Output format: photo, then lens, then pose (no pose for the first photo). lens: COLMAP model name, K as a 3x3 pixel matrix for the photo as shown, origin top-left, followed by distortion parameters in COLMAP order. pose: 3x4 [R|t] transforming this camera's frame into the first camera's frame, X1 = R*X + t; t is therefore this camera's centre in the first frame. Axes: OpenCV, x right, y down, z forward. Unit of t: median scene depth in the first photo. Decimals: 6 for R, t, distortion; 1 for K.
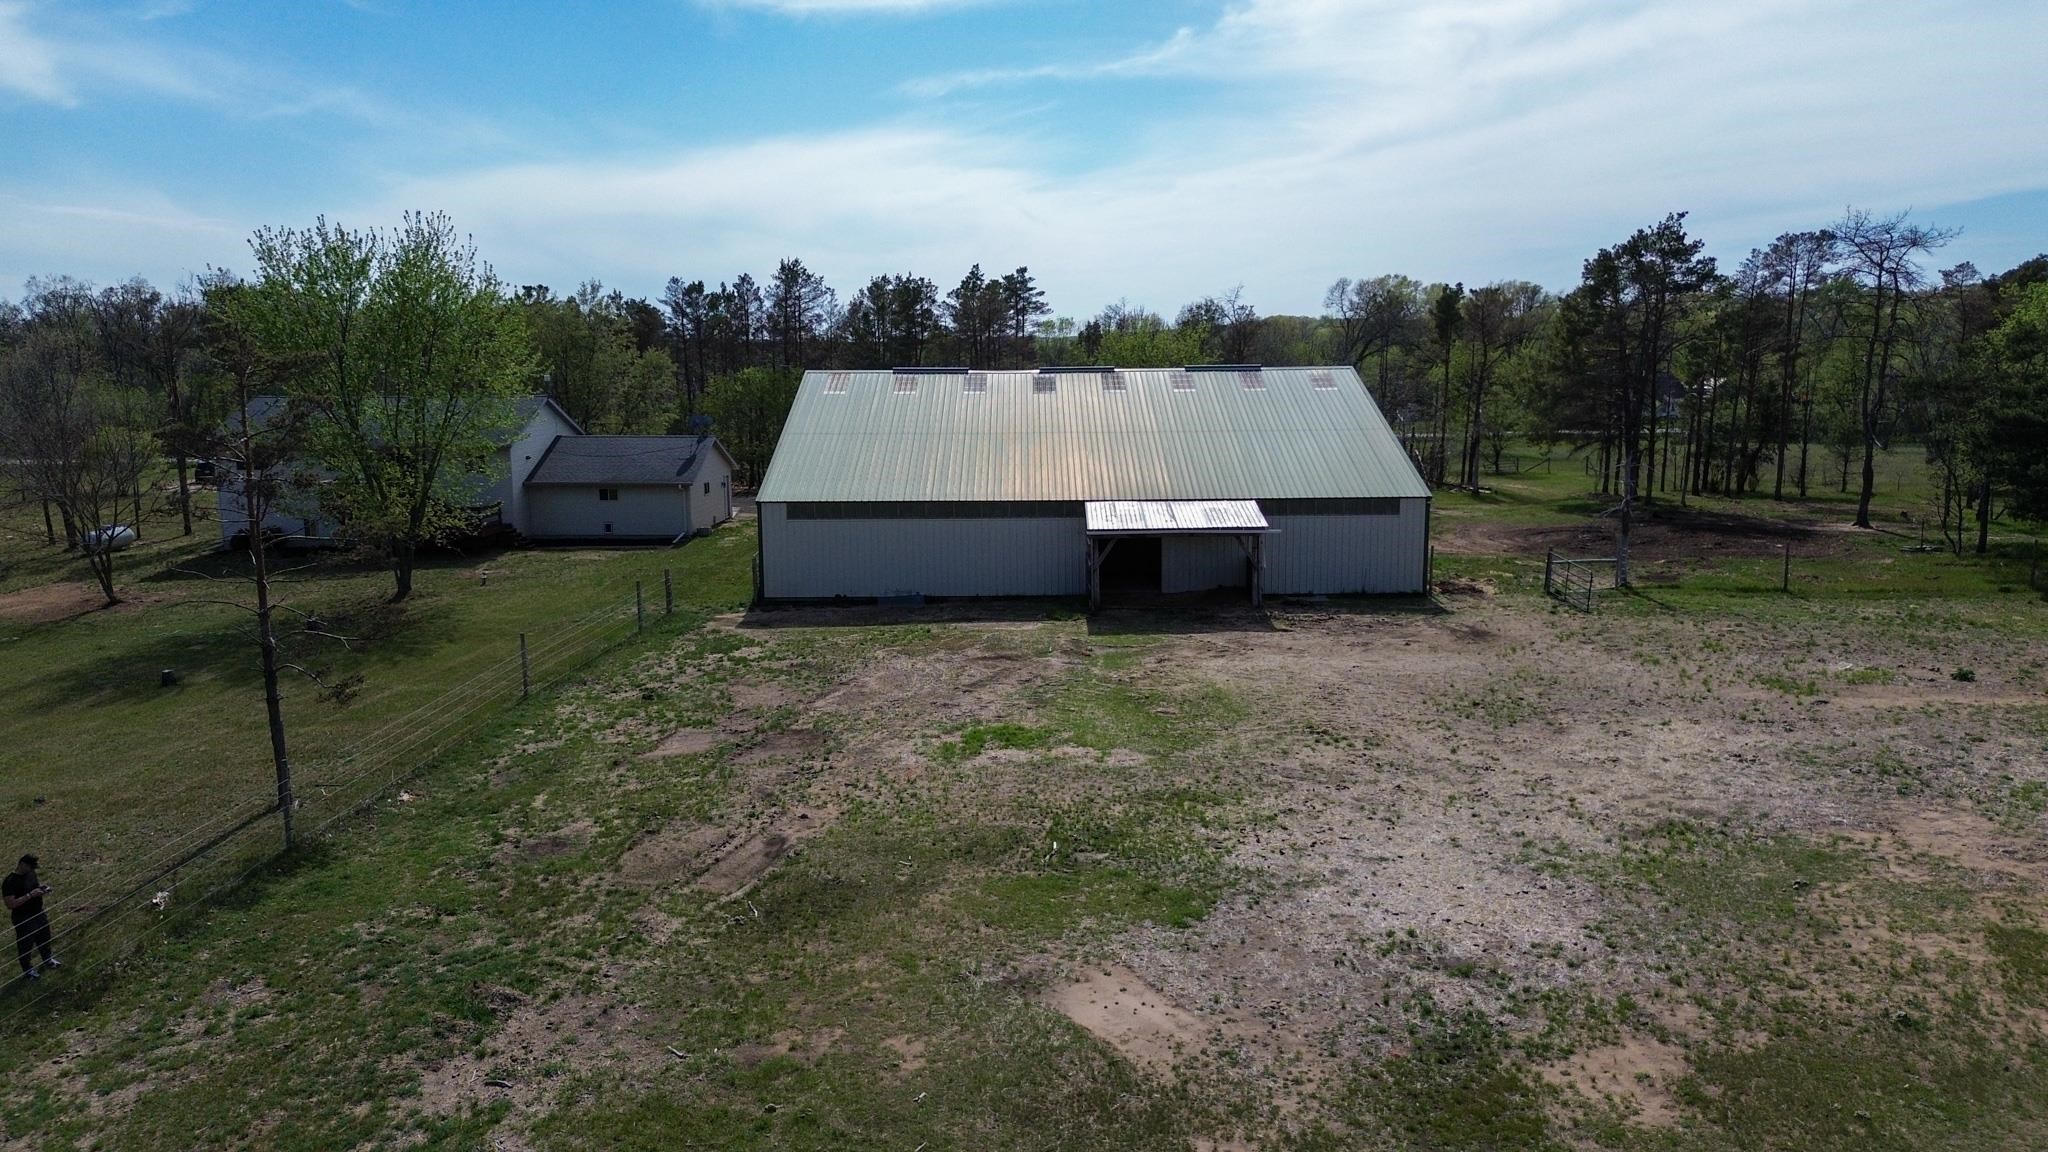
lens RADIAL K [[1383.5, 0, 1024.0], [0, 1383.5, 576.0], [0, 0, 1]] dist [0.048570, -0.067597]
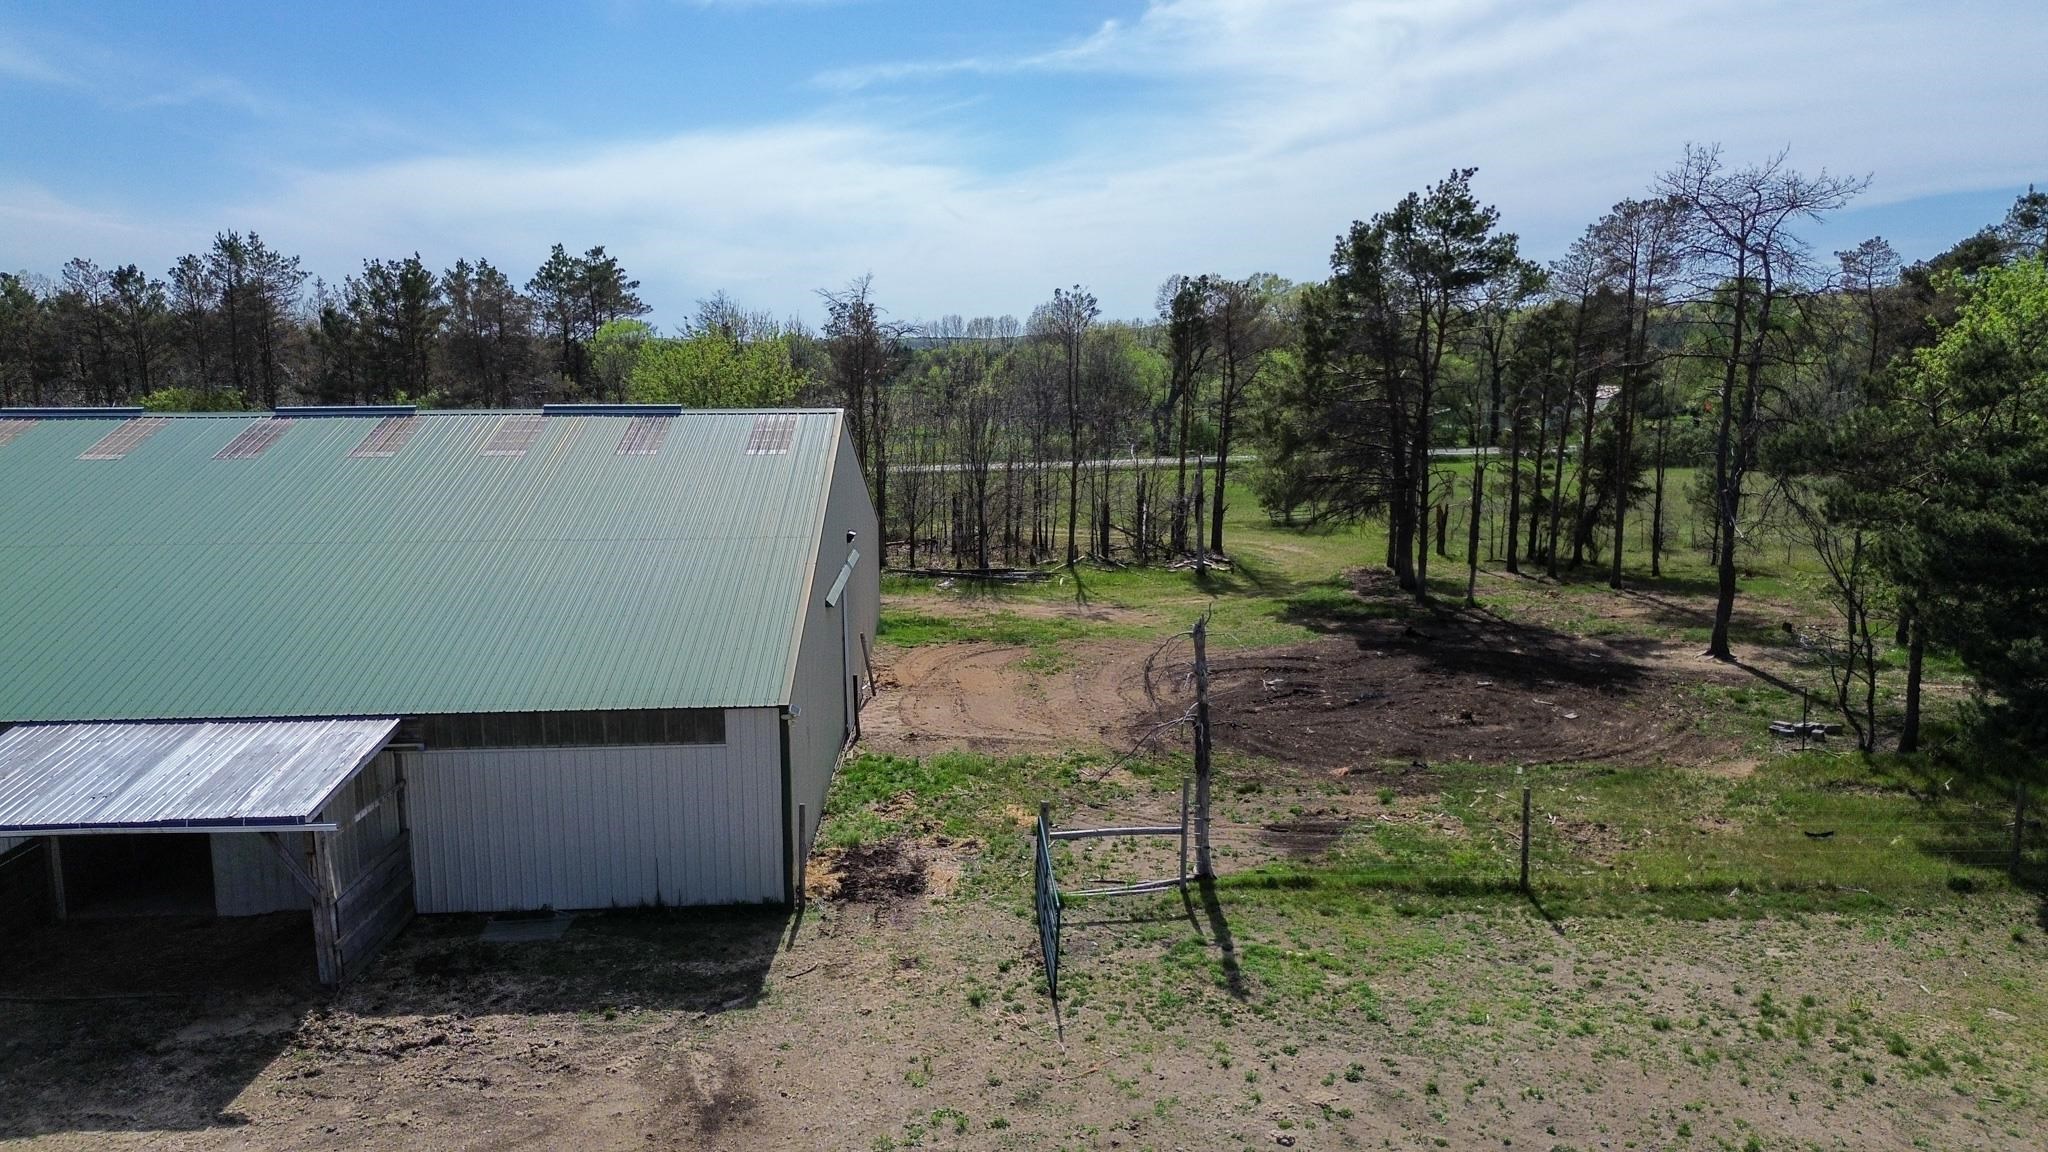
lens RADIAL K [[1403.7, 0, 1024.0], [0, 1403.7, 576.0], [0, 0, 1]] dist [-0.003144, 0.000264]
pose [[0.998900, -0.007230, 0.046333, 0.226563], [0.007261, 0.999974, -0.000513, -0.064900], [-0.046328, 0.000848, 0.998926, 0.335594]]
